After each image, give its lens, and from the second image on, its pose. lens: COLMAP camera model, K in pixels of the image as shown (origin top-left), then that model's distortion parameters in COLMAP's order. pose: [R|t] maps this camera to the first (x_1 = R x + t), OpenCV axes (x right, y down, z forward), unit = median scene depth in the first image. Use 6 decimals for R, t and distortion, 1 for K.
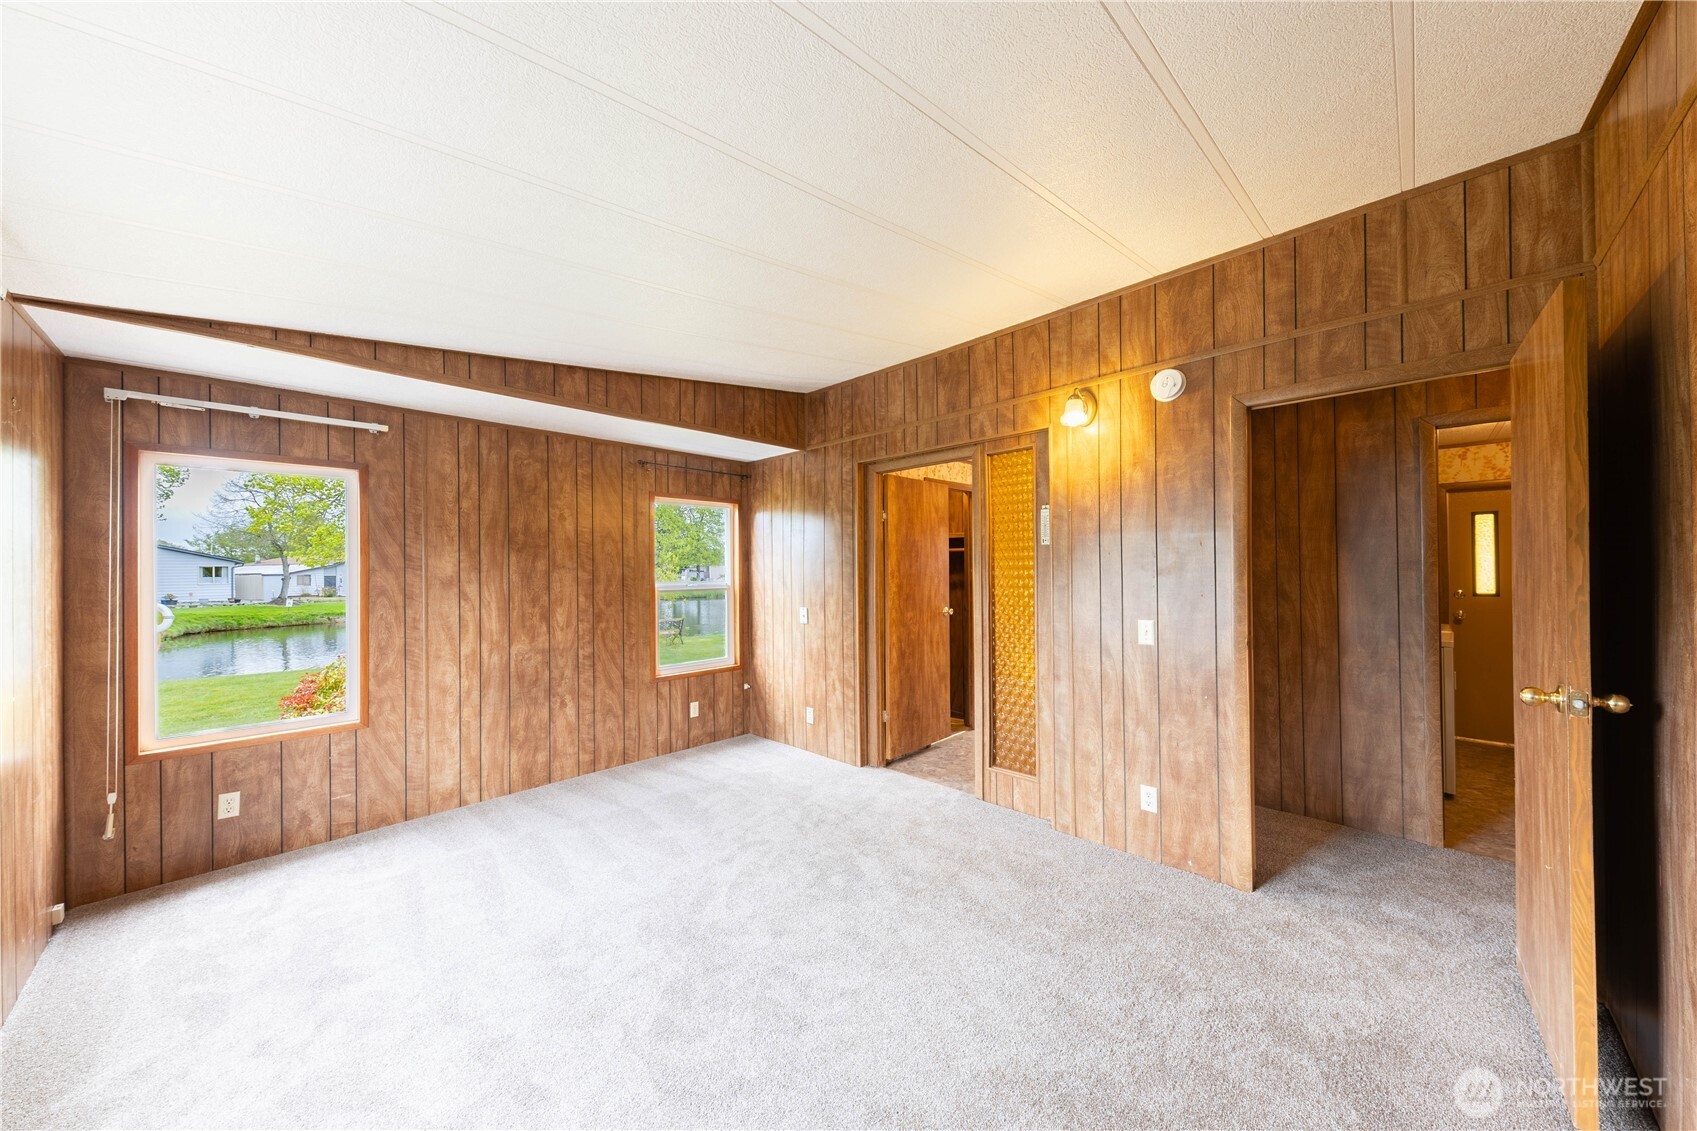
lens RADIAL K [[574.1, 0, 842.6], [0, 574.1, 566.3], [0, 0, 1]] dist [0.011533, -0.002872]
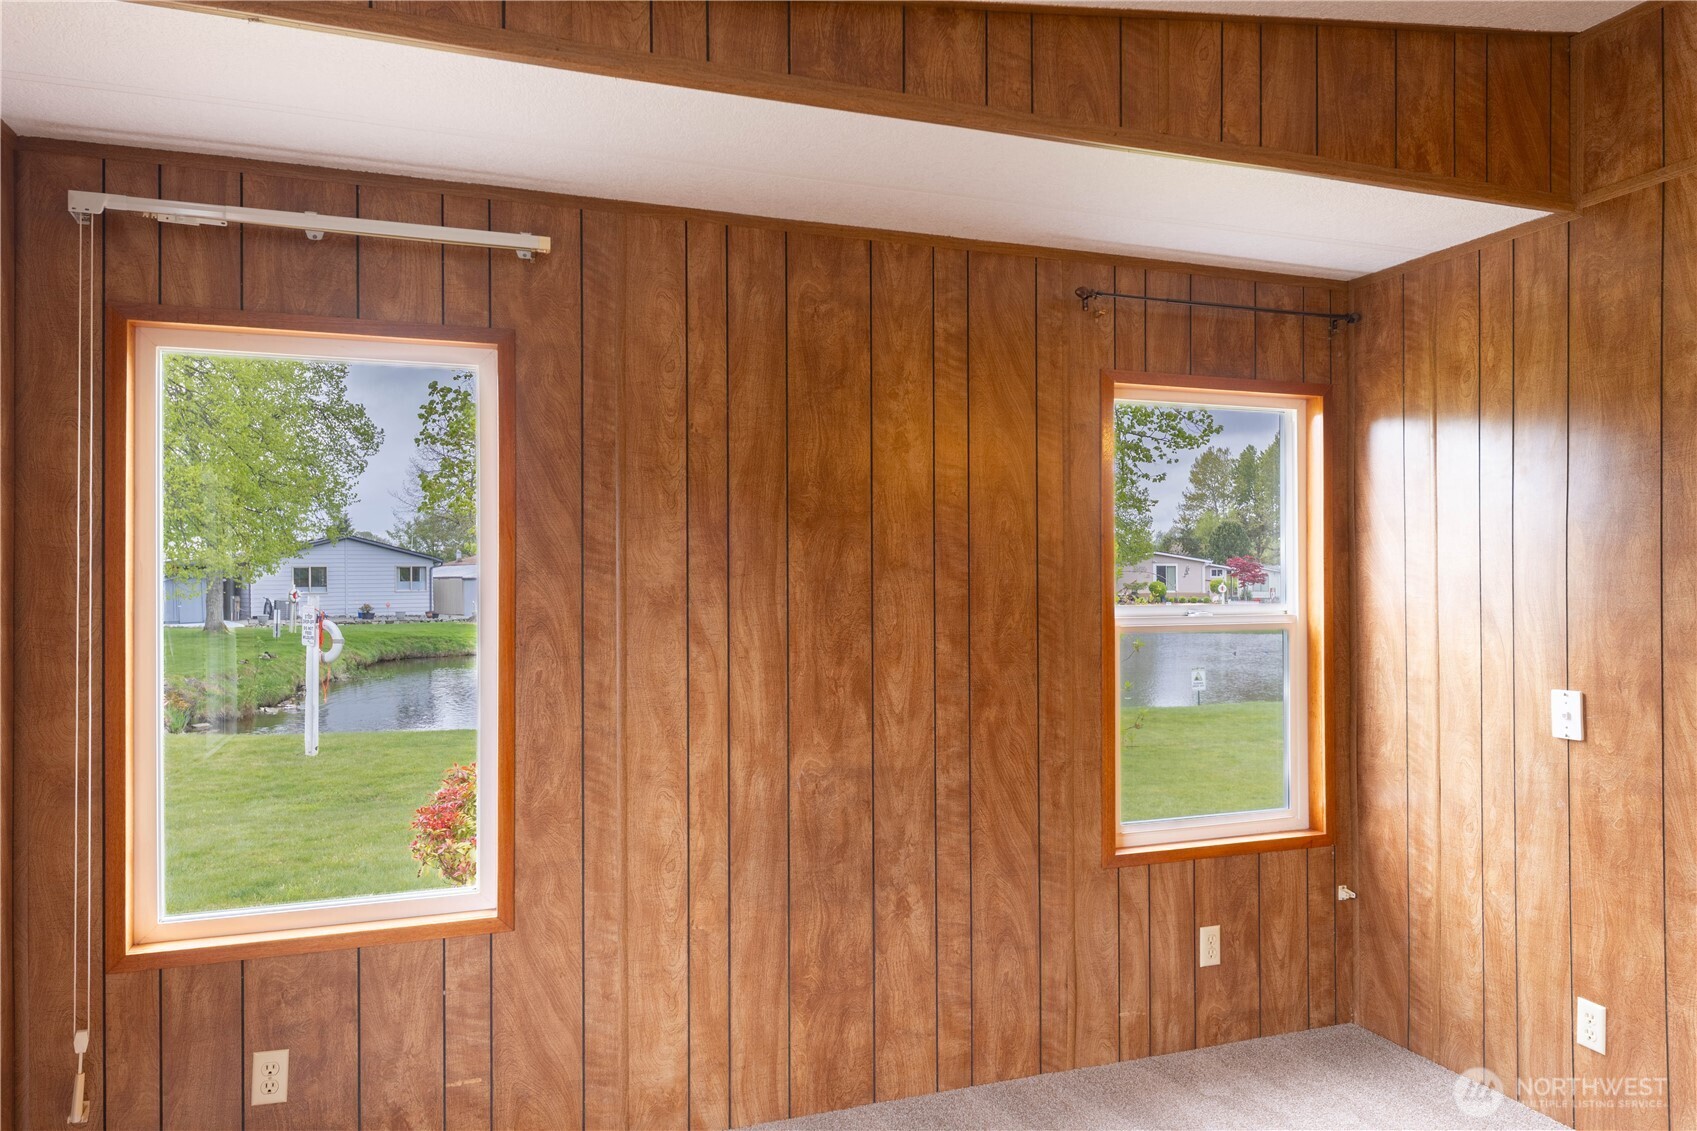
lens RADIAL K [[1082.3, 0, 833.4], [0, 1082.3, 561.4], [0, 0, 1]] dist [0.014736, 0.004464]
pose [[0.894477, -0.000844, -0.447112, -0.199052], [-0.001837, 0.999983, -0.005563, 0.002644], [0.447109, 0.005797, 0.894461, 0.314276]]
